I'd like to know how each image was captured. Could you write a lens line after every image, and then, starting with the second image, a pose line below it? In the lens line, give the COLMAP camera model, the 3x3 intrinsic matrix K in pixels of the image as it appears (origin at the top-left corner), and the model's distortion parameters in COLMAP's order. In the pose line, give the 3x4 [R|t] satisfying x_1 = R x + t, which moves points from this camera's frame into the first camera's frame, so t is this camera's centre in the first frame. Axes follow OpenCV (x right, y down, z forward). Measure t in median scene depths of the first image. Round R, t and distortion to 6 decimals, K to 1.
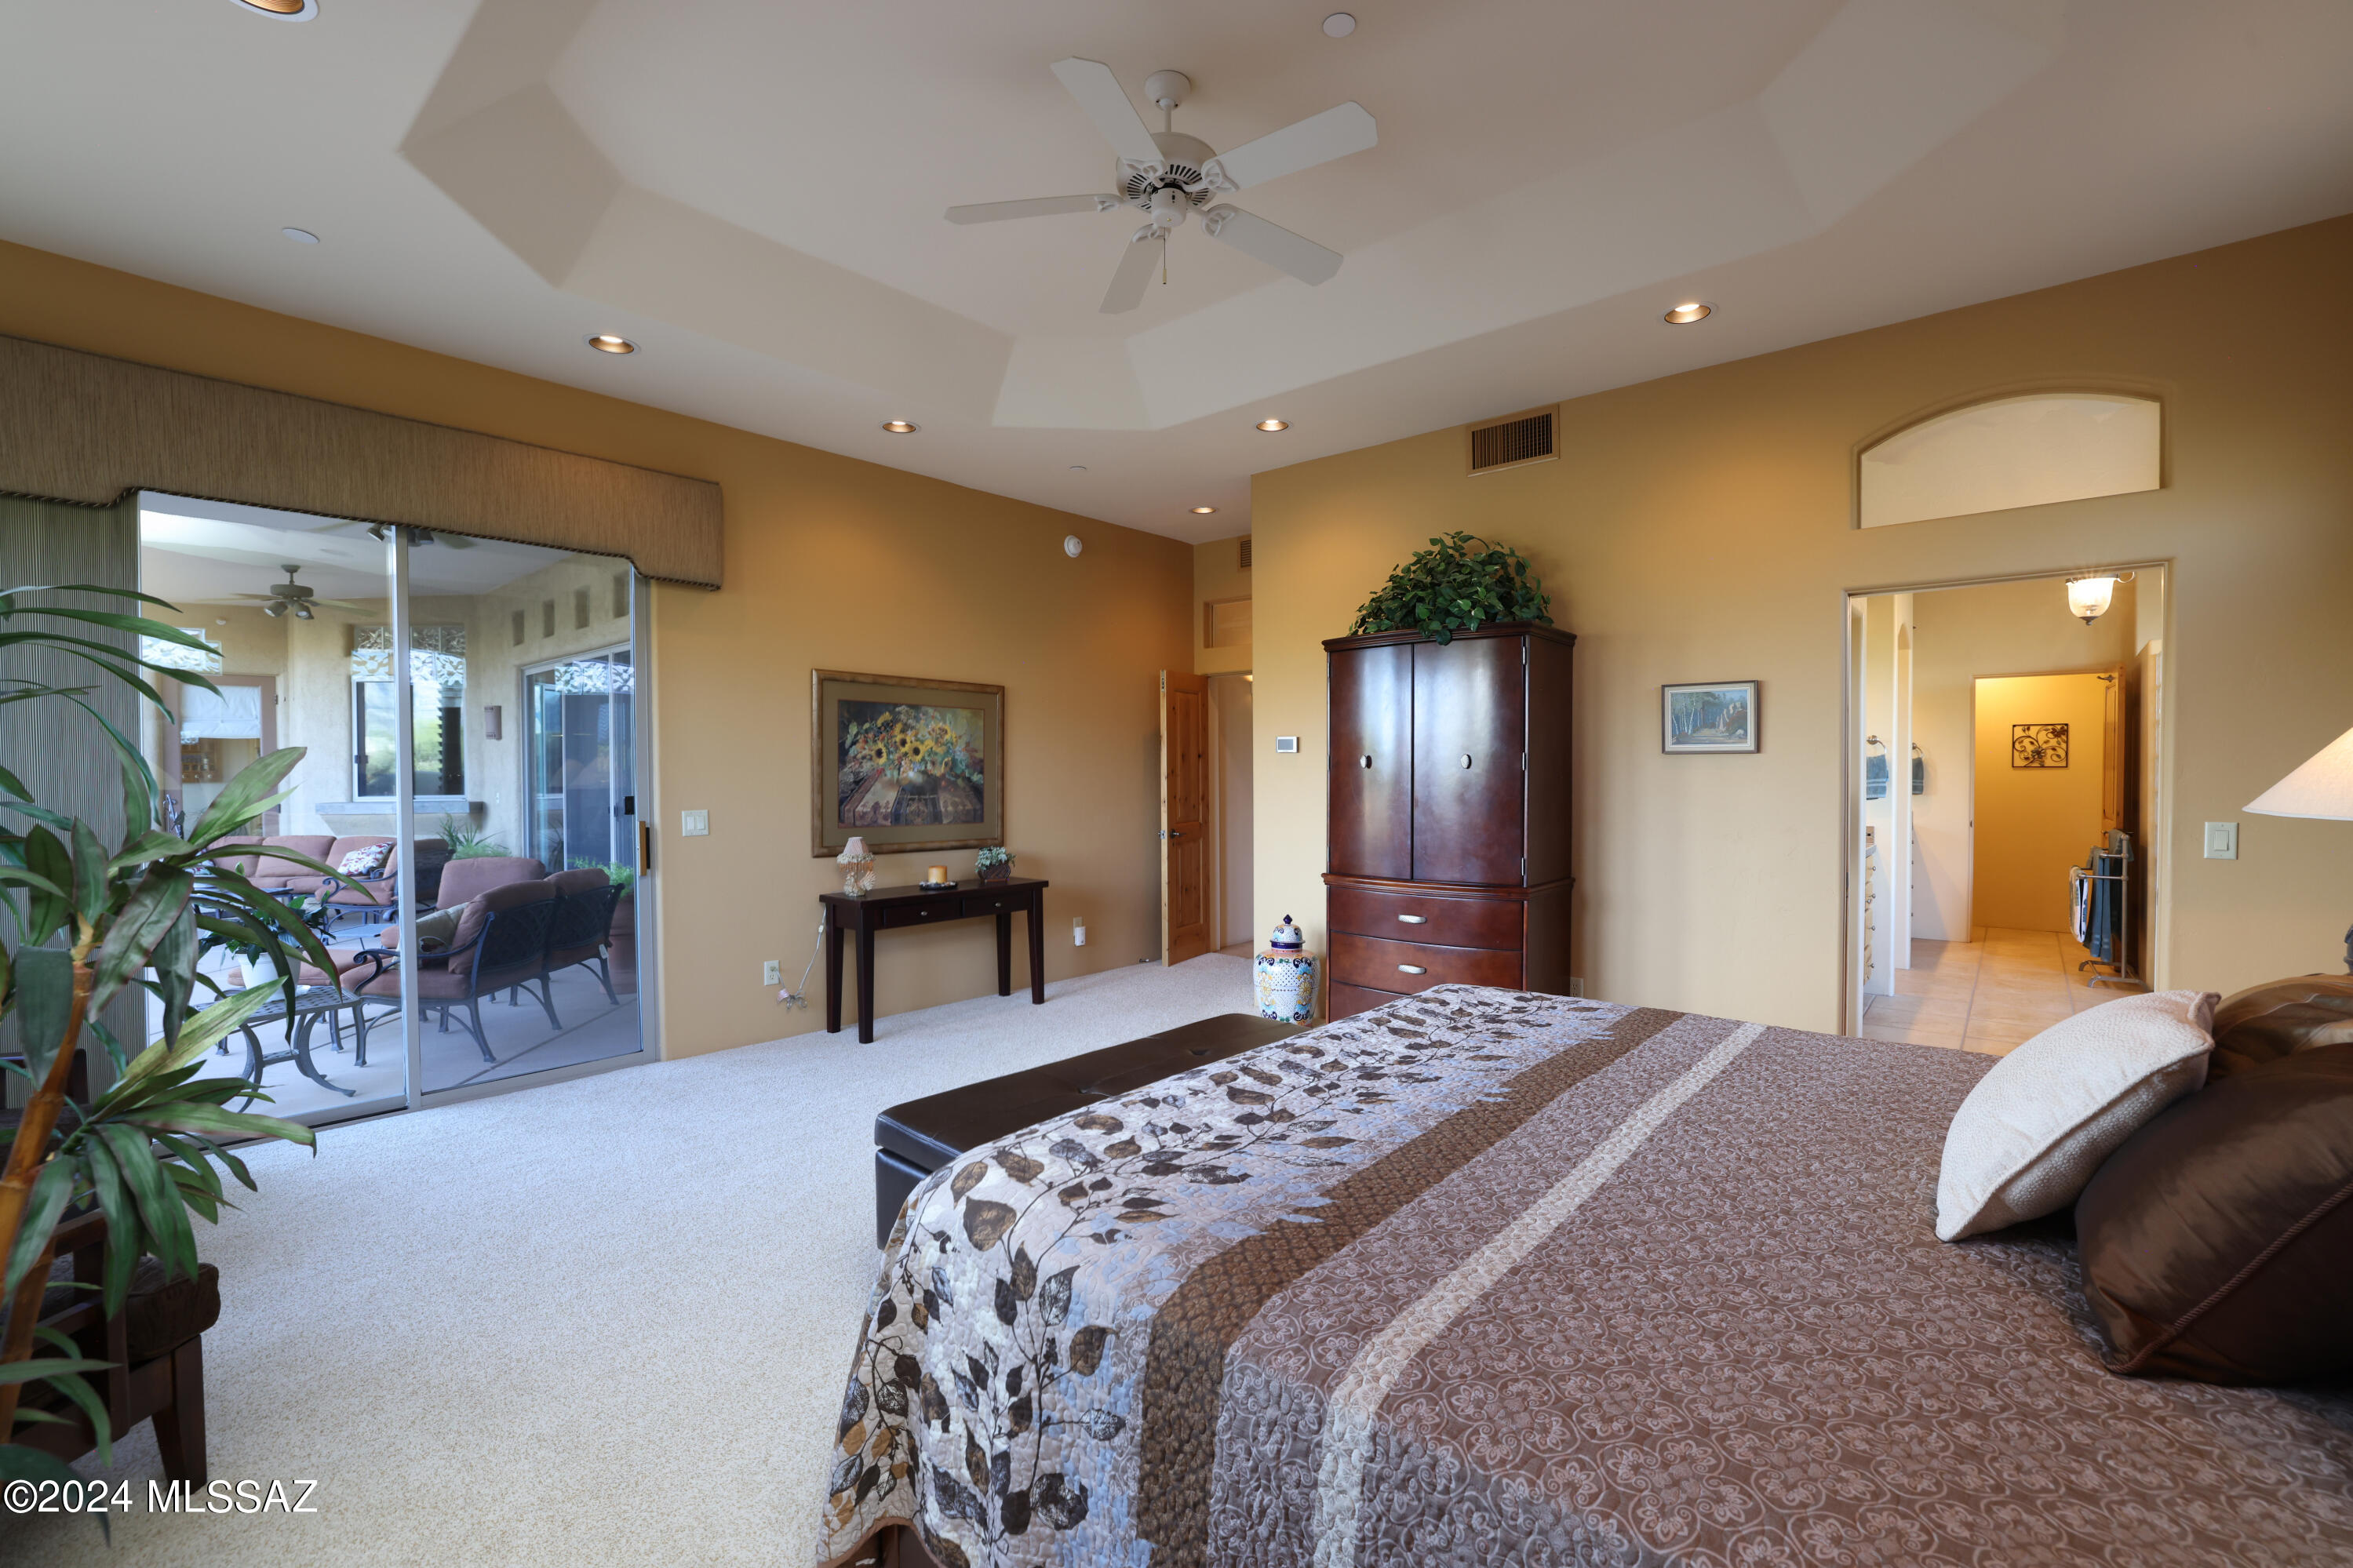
lens RADIAL K [[1024.8, 0, 1176.6], [0, 1024.8, 794.4], [0, 0, 1]] dist [-0.025559, 0.005717]
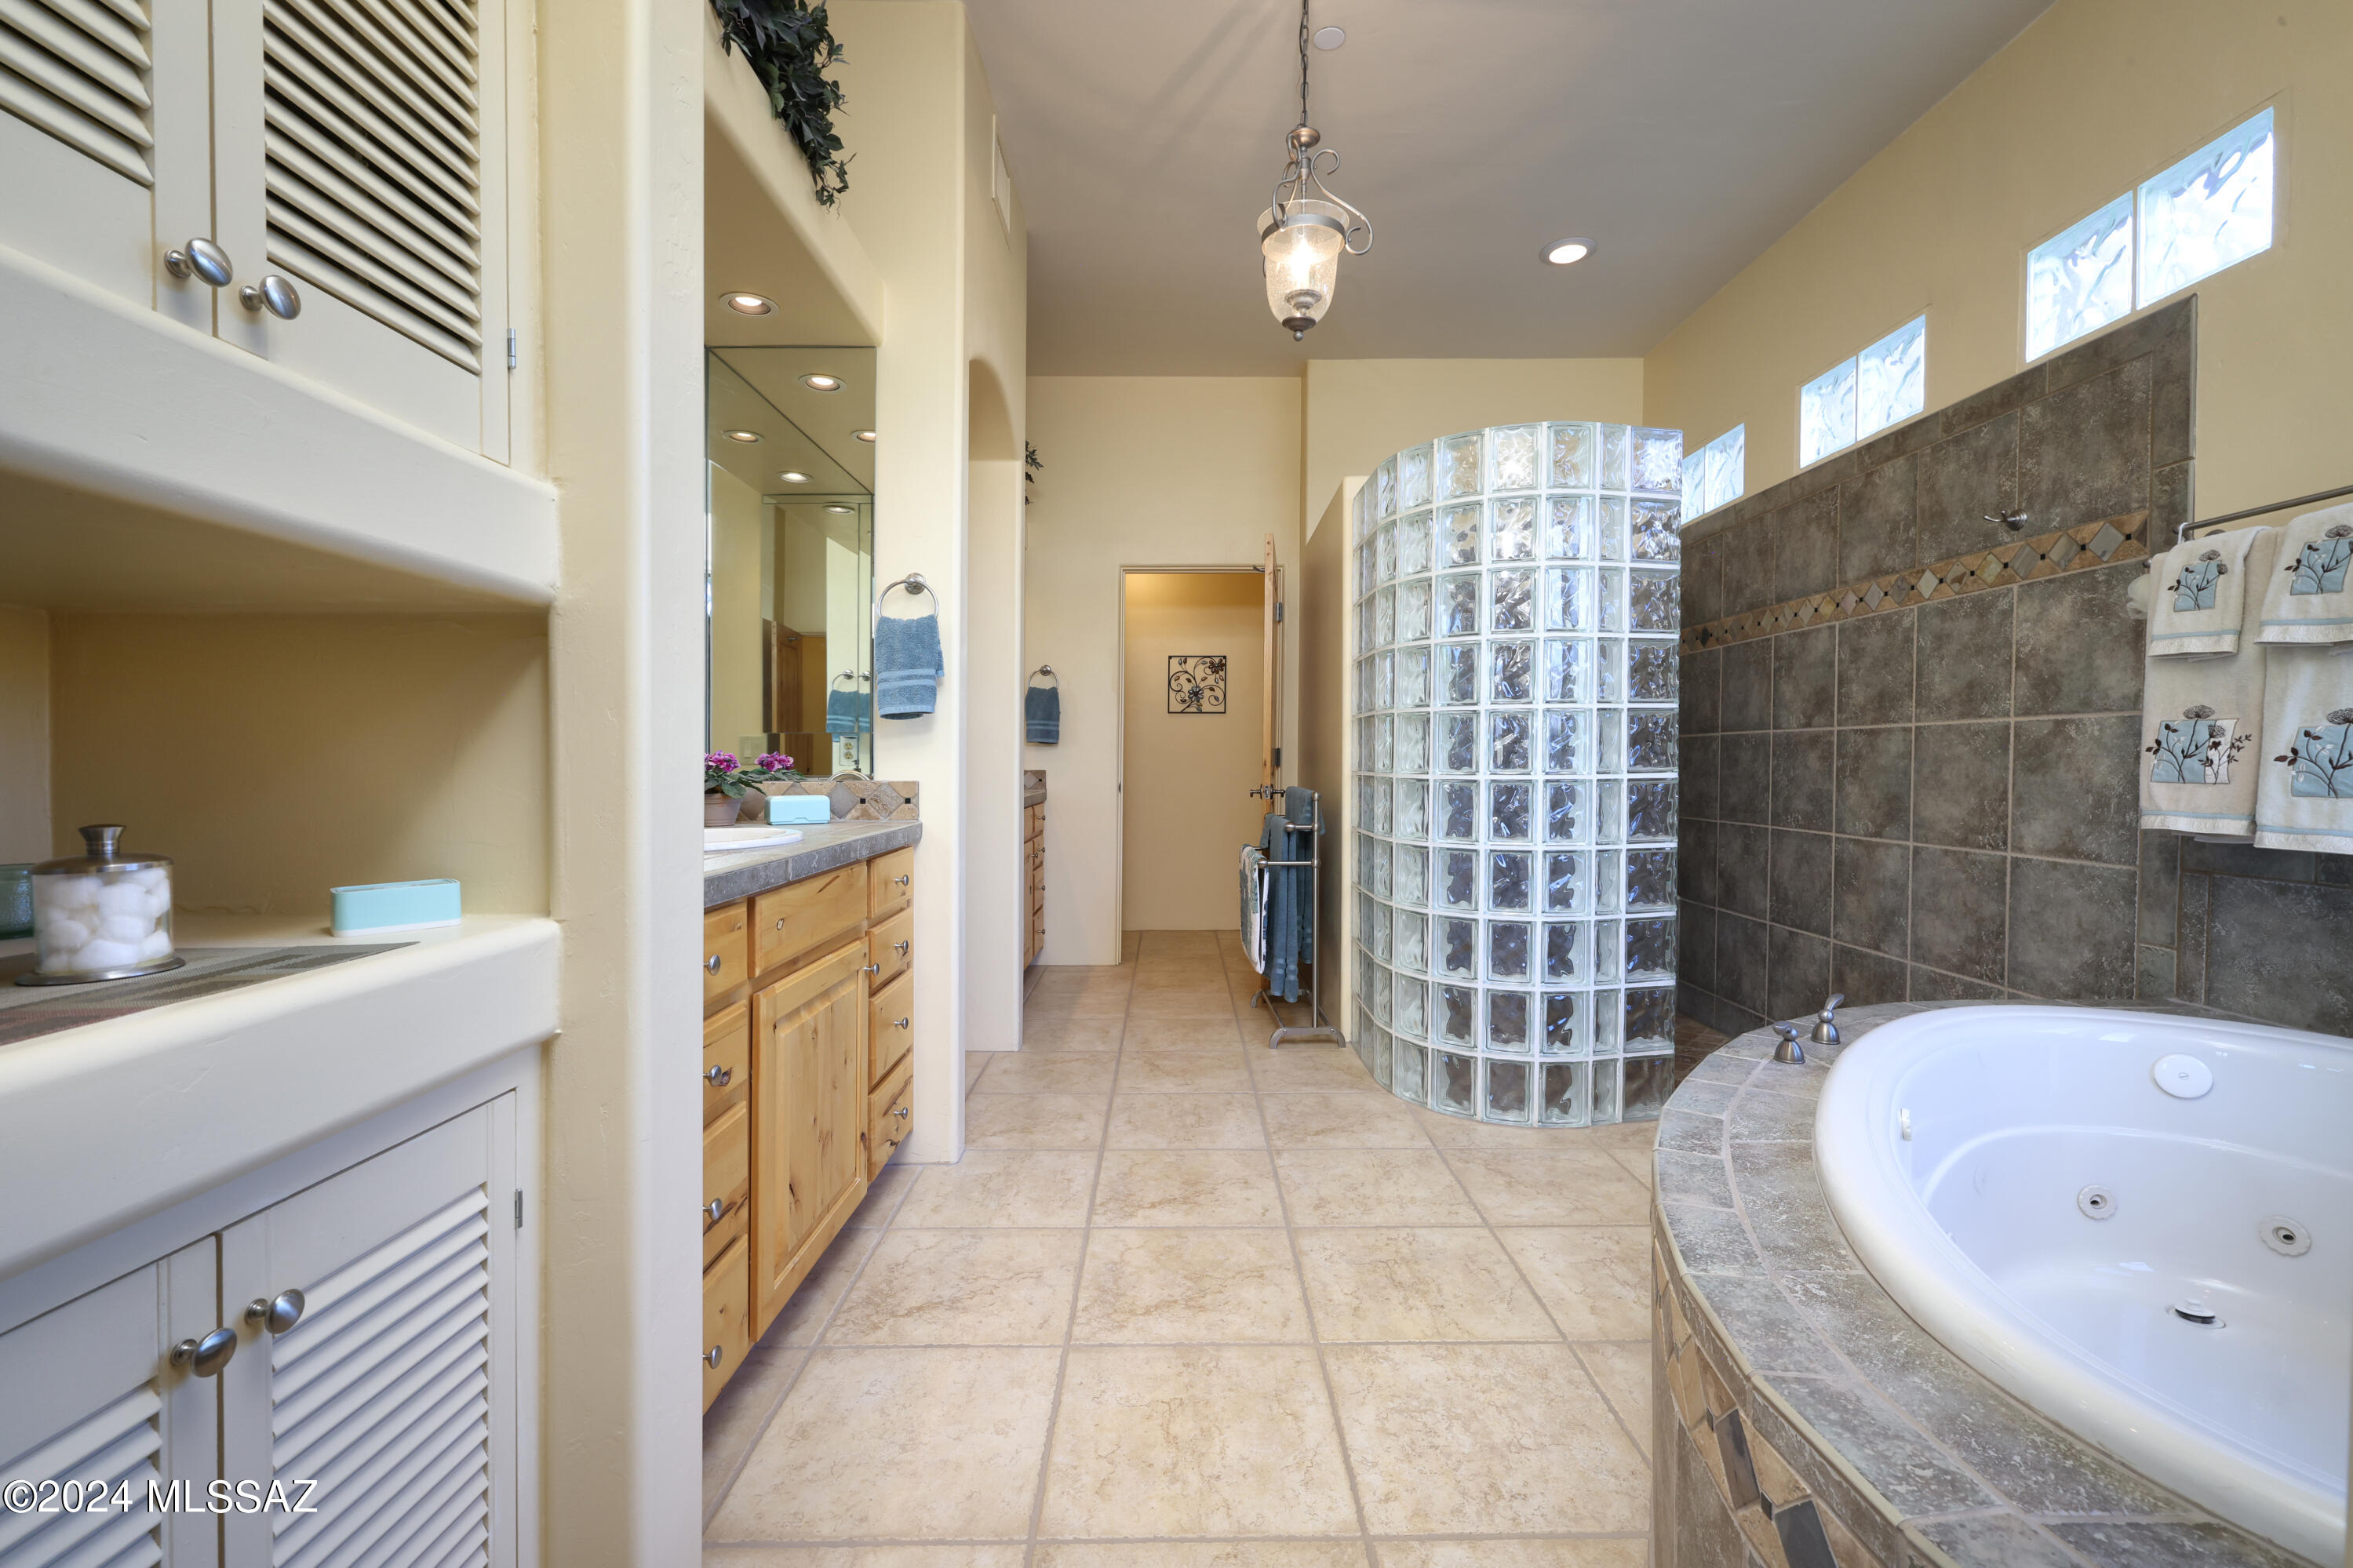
lens RADIAL K [[1024.8, 0, 1179.7], [0, 1024.8, 781.9], [0, 0, 1]] dist [-0.025559, 0.005717]
pose [[0.765335, -0.008064, 0.643581, 0.440486], [0.009311, 0.999956, 0.001457, 0.029643], [-0.643564, 0.004877, 0.765376, 0.528500]]
